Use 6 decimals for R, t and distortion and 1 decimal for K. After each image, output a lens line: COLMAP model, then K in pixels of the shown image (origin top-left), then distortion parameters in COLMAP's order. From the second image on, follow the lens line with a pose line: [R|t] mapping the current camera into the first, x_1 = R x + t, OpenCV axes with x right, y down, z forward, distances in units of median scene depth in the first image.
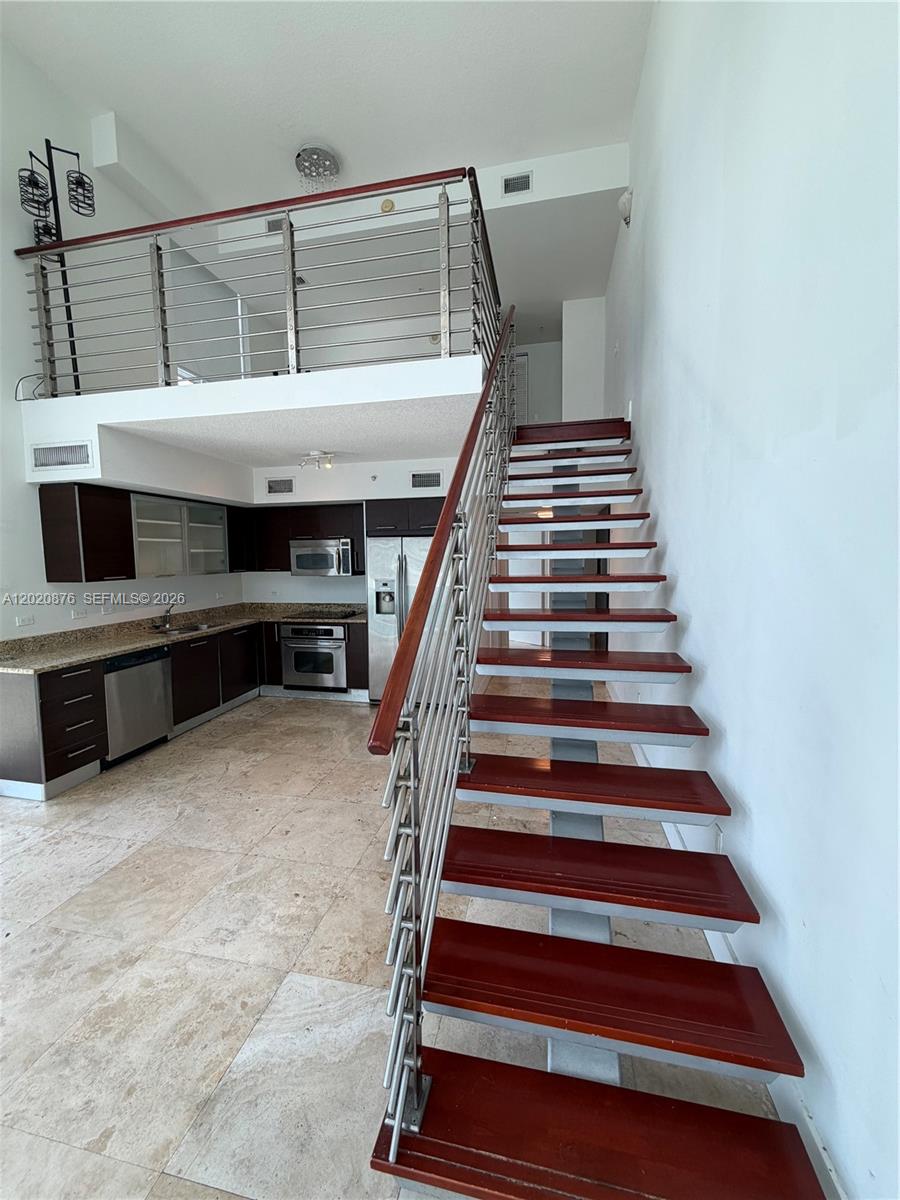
lens RADIAL K [[478.3, 0, 449.6], [0, 478.3, 596.7], [0, 0, 1]] dist [-0.000374, -0.000152]
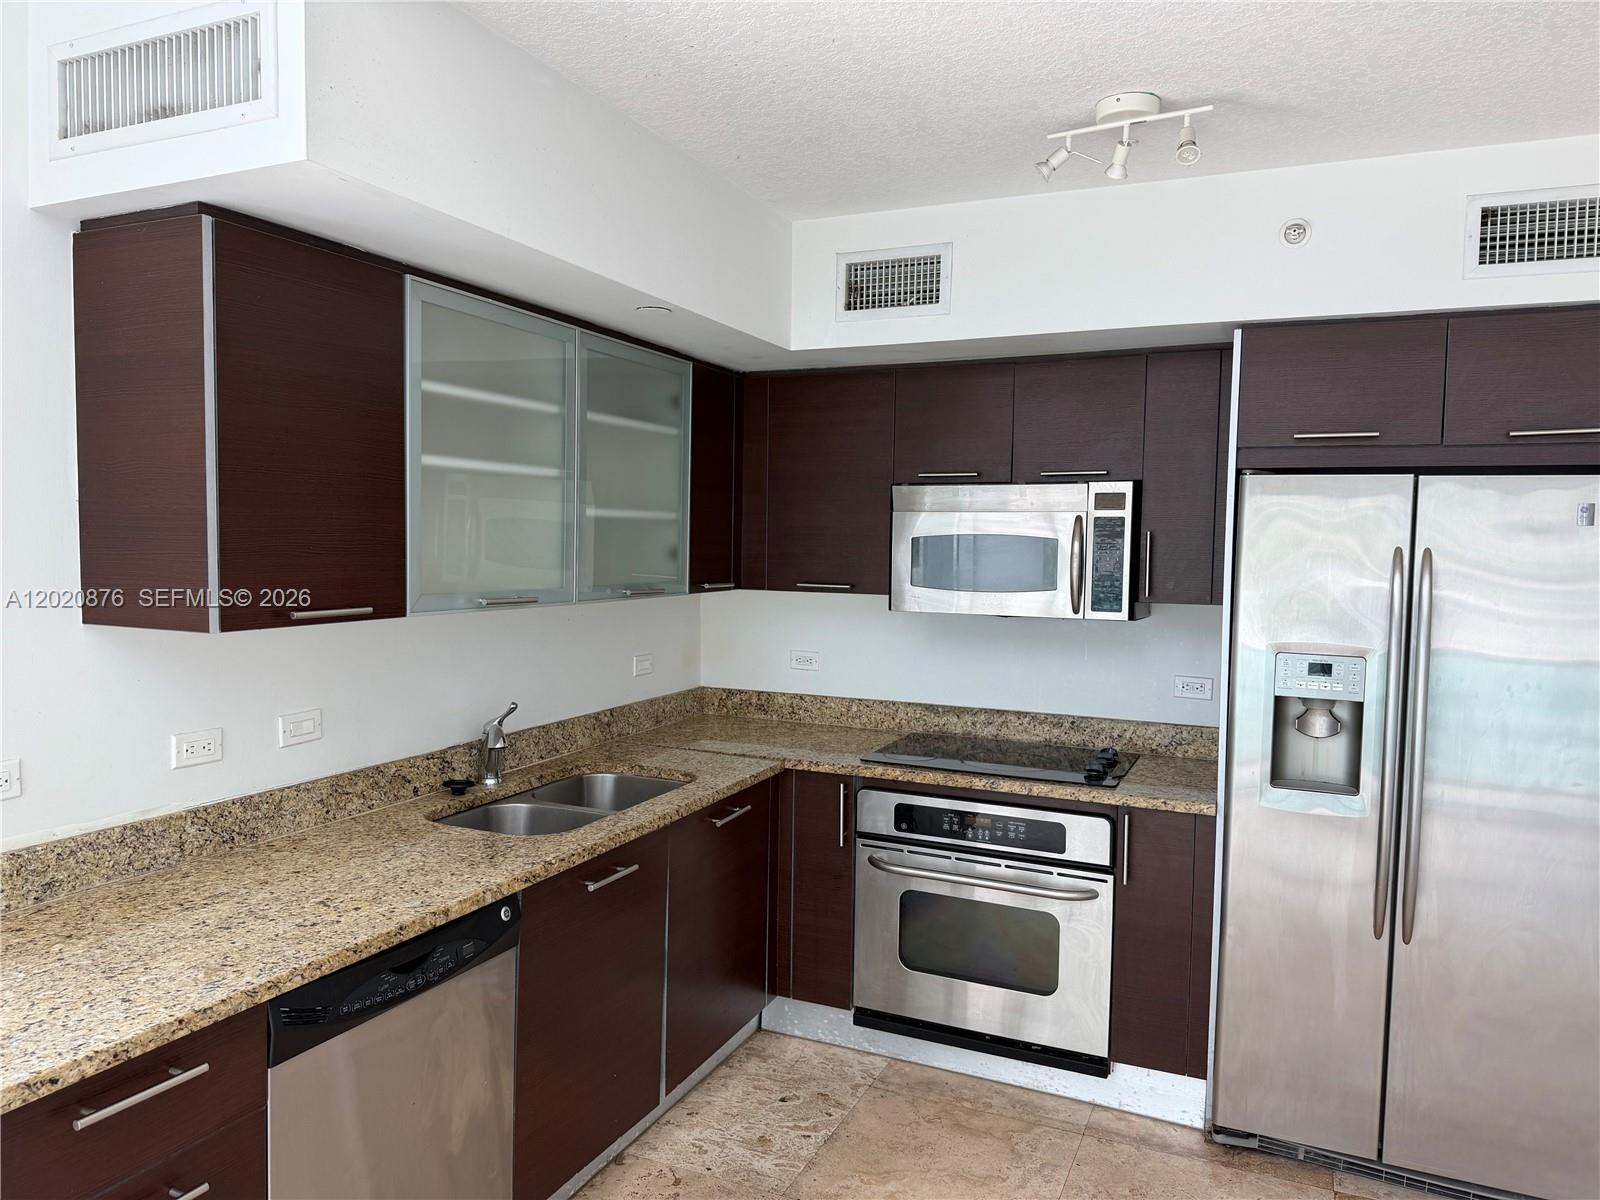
lens RADIAL K [[1122.1, 0, 799.4], [0, 1122.1, 605.1], [0, 0, 1]] dist [0.061287, -0.087026]
pose [[0.977216, 0.040458, -0.208354, -0.381082], [-0.046335, 0.998652, -0.023403, -0.044455], [0.207127, 0.032524, 0.977773, 0.532047]]
